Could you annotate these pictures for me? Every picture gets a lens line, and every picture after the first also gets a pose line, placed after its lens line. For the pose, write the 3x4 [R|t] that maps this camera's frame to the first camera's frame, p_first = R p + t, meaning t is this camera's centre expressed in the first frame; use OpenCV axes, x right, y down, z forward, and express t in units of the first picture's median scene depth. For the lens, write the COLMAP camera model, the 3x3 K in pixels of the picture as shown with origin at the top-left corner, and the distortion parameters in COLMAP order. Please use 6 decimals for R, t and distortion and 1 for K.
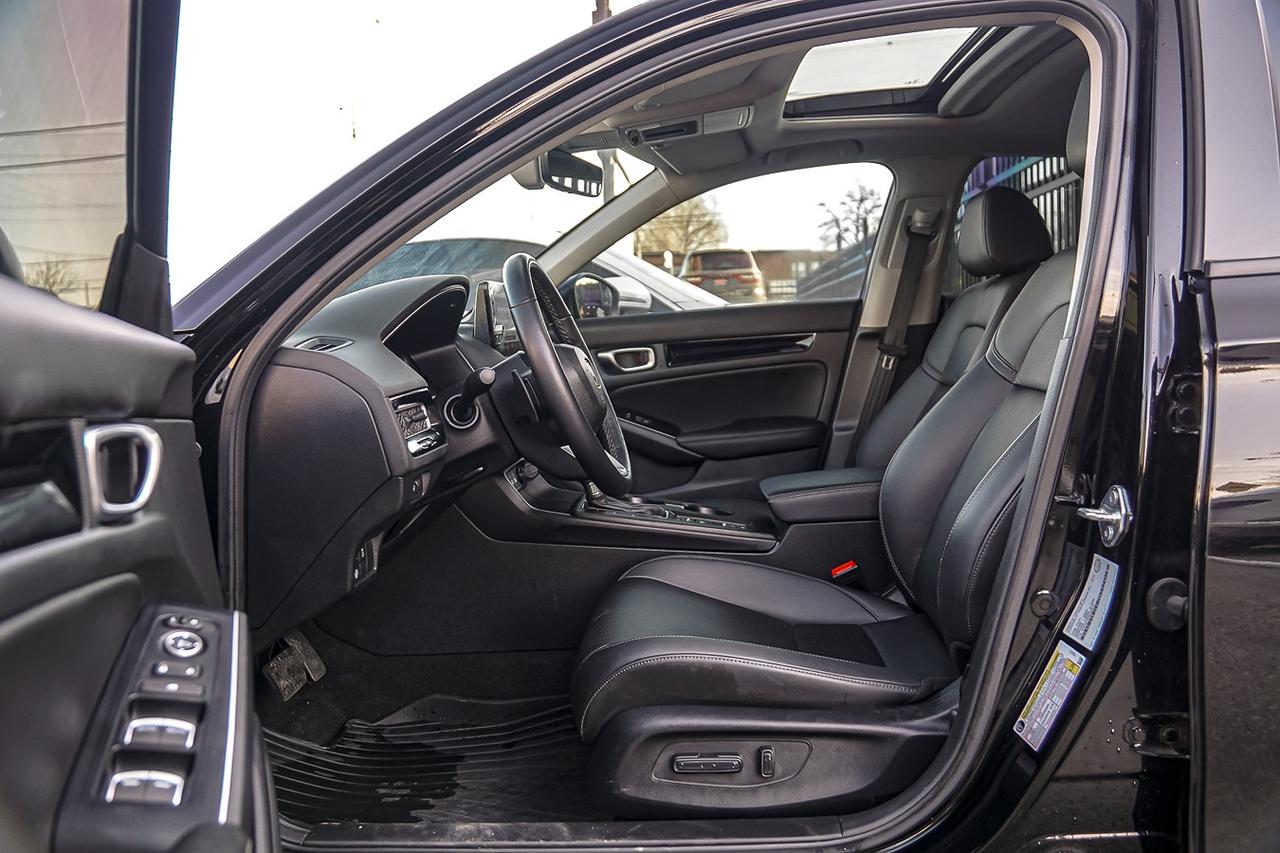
lens RADIAL K [[1026.9, 0, 640.0], [0, 1026.9, 426.5], [0, 0, 1]] dist [-0.139168, 0.112669]
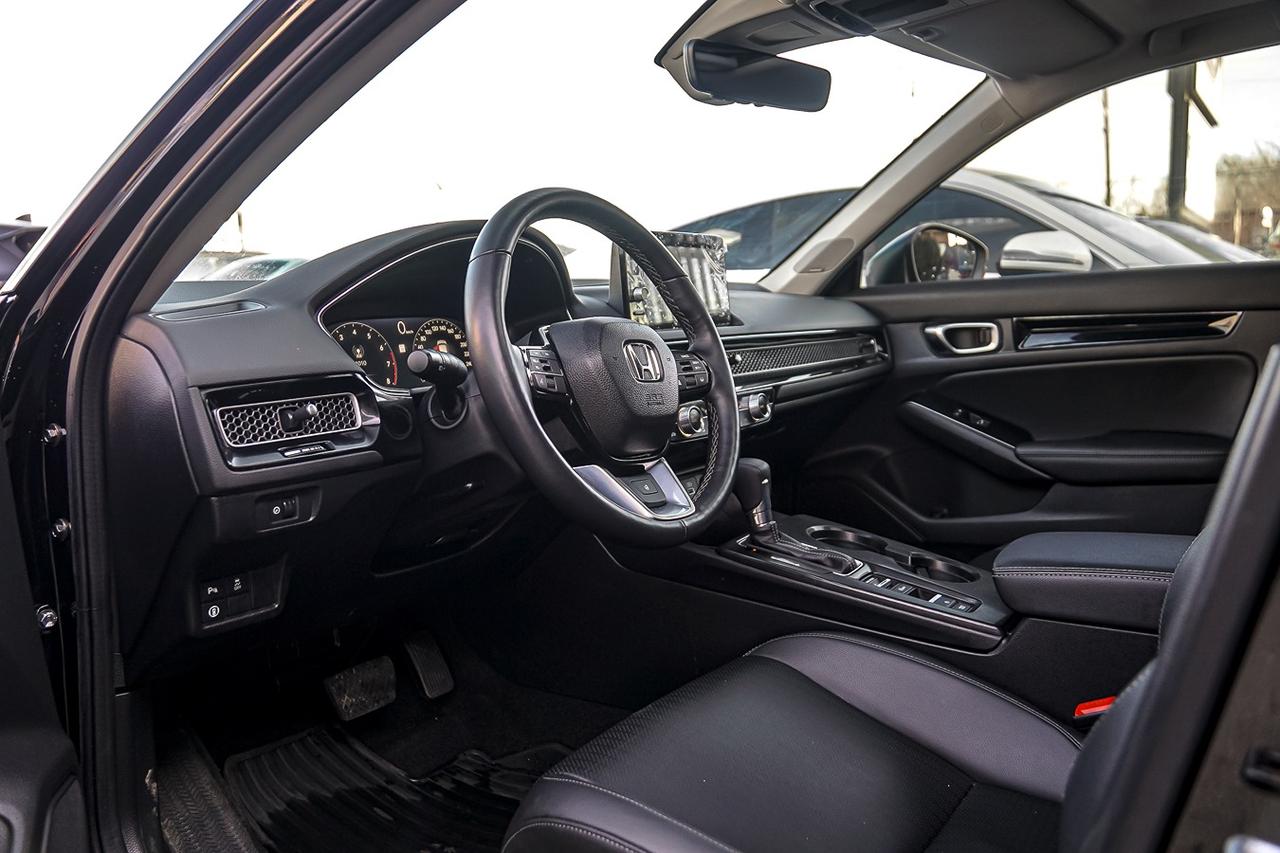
lens RADIAL K [[1026.9, 0, 640.0], [0, 1026.9, 426.5], [0, 0, 1]] dist [-0.139168, 0.112669]
pose [[0.850975, 0.086173, -0.518089, 0.177843], [-0.065061, 0.996146, 0.058824, -0.028900], [0.521161, -0.016351, 0.853301, 0.242317]]
